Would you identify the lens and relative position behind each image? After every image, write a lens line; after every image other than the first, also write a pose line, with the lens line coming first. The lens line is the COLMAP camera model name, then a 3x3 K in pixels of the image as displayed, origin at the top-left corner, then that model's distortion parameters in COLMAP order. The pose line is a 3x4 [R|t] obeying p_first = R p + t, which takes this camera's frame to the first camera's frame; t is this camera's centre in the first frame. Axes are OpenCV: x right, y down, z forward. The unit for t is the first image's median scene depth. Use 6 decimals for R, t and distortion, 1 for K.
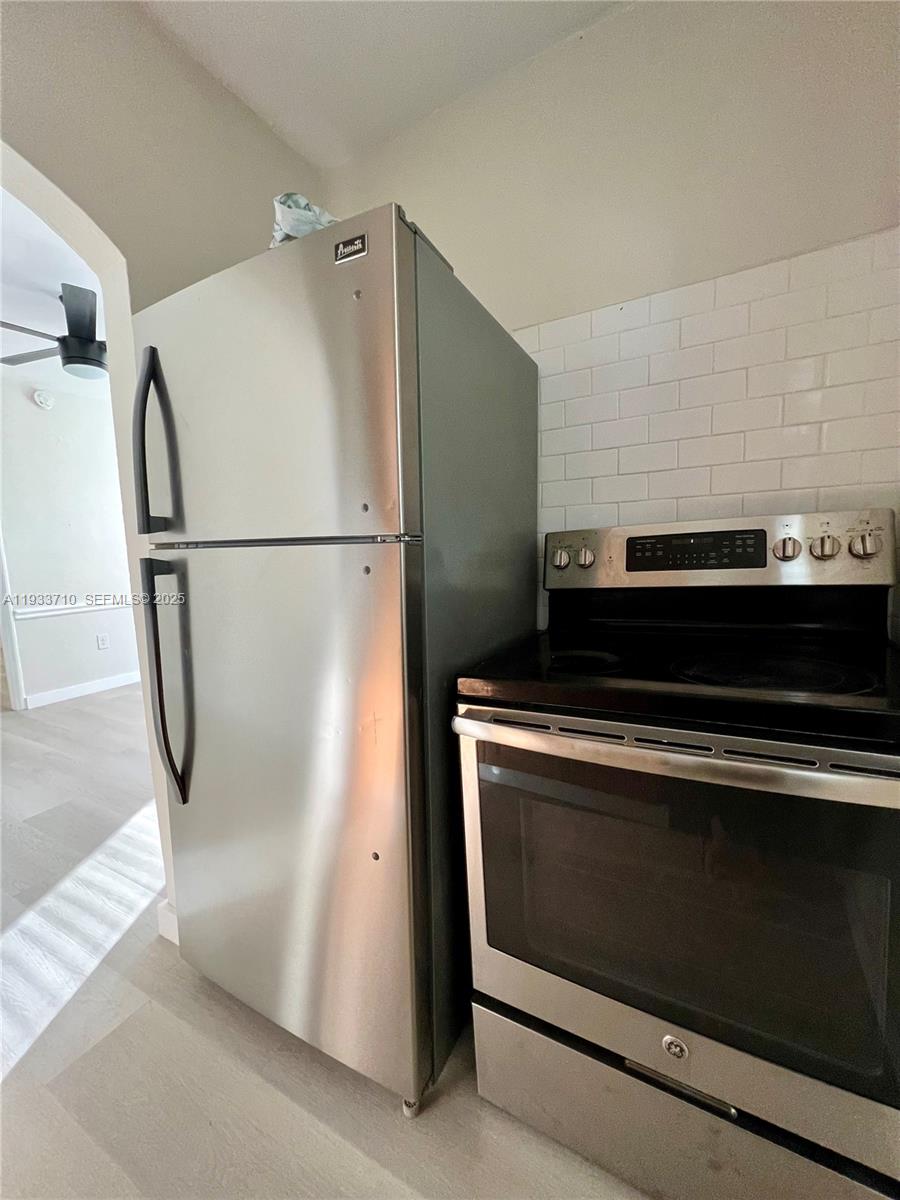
lens RADIAL K [[480.4, 0, 448.0], [0, 480.4, 602.9], [0, 0, 1]] dist [-0.002295, 0.000883]
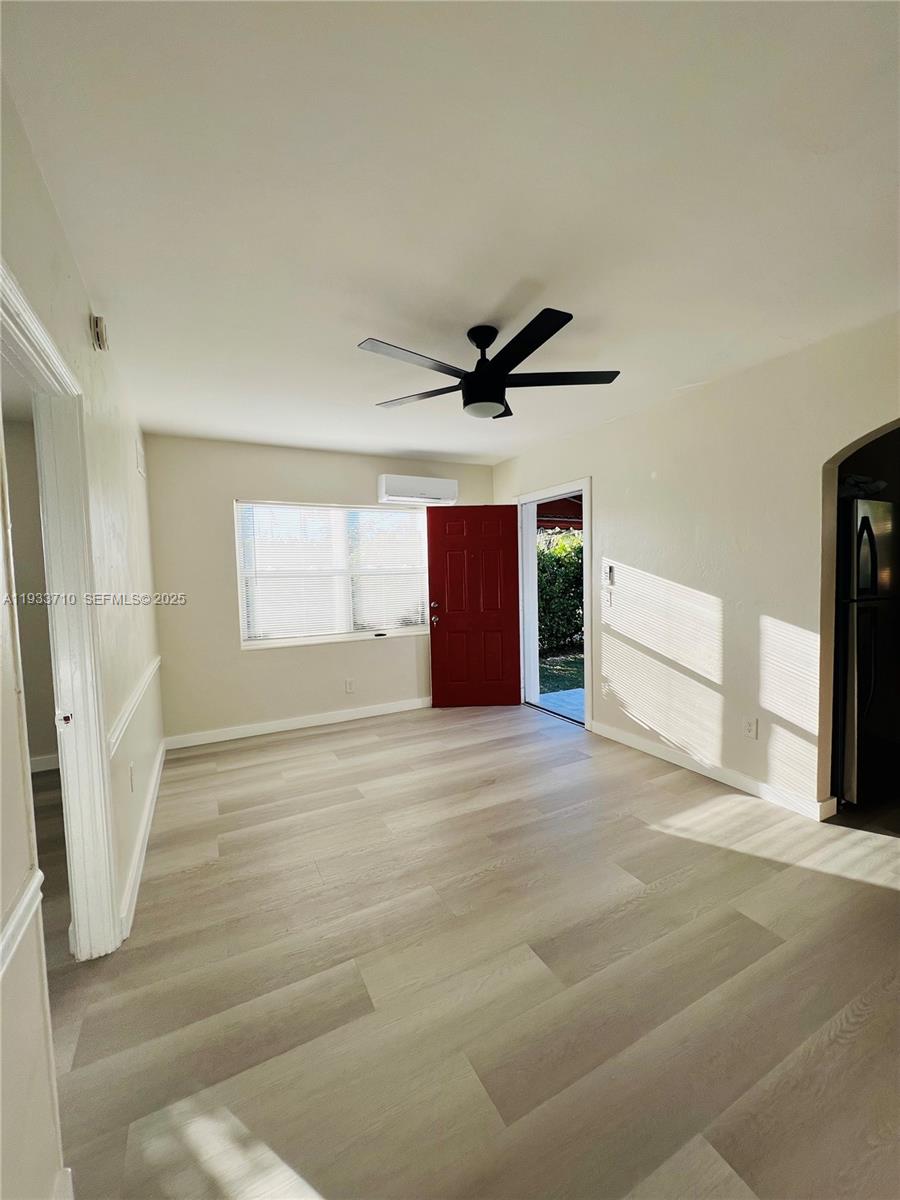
lens RADIAL K [[480.4, 0, 450.9], [0, 480.4, 596.6], [0, 0, 1]] dist [-0.002295, 0.000883]
pose [[0.554153, -0.018574, 0.832208, -1.112083], [0.098188, 0.994230, -0.043191, -0.073228], [-0.826604, 0.105647, 0.552779, 0.424252]]
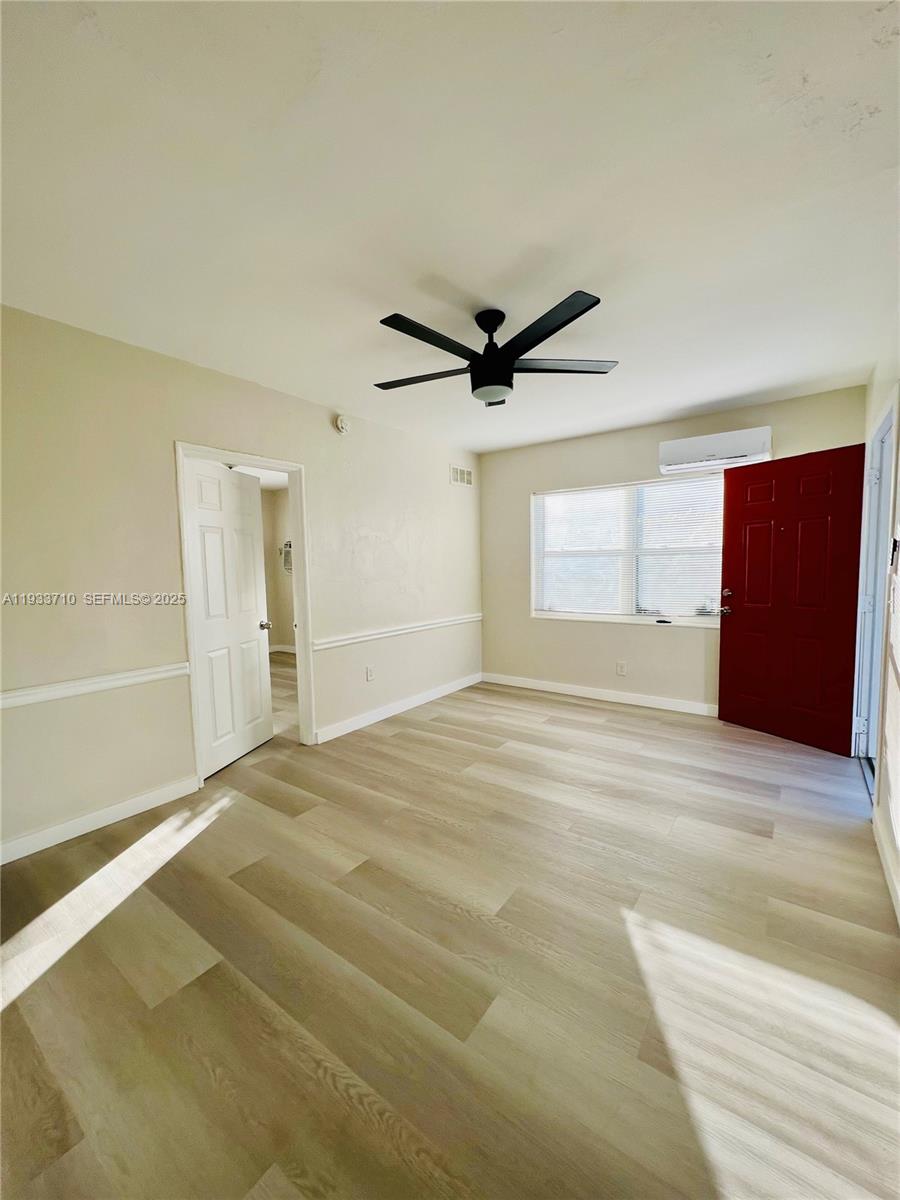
lens RADIAL K [[480.4, 0, 448.6], [0, 480.4, 602.2], [0, 0, 1]] dist [-0.002295, 0.000883]
pose [[0.991052, 0.026950, -0.130727, -0.507063], [-0.030653, 0.999181, -0.026398, -0.045822], [0.129909, 0.030169, 0.991067, 0.073691]]
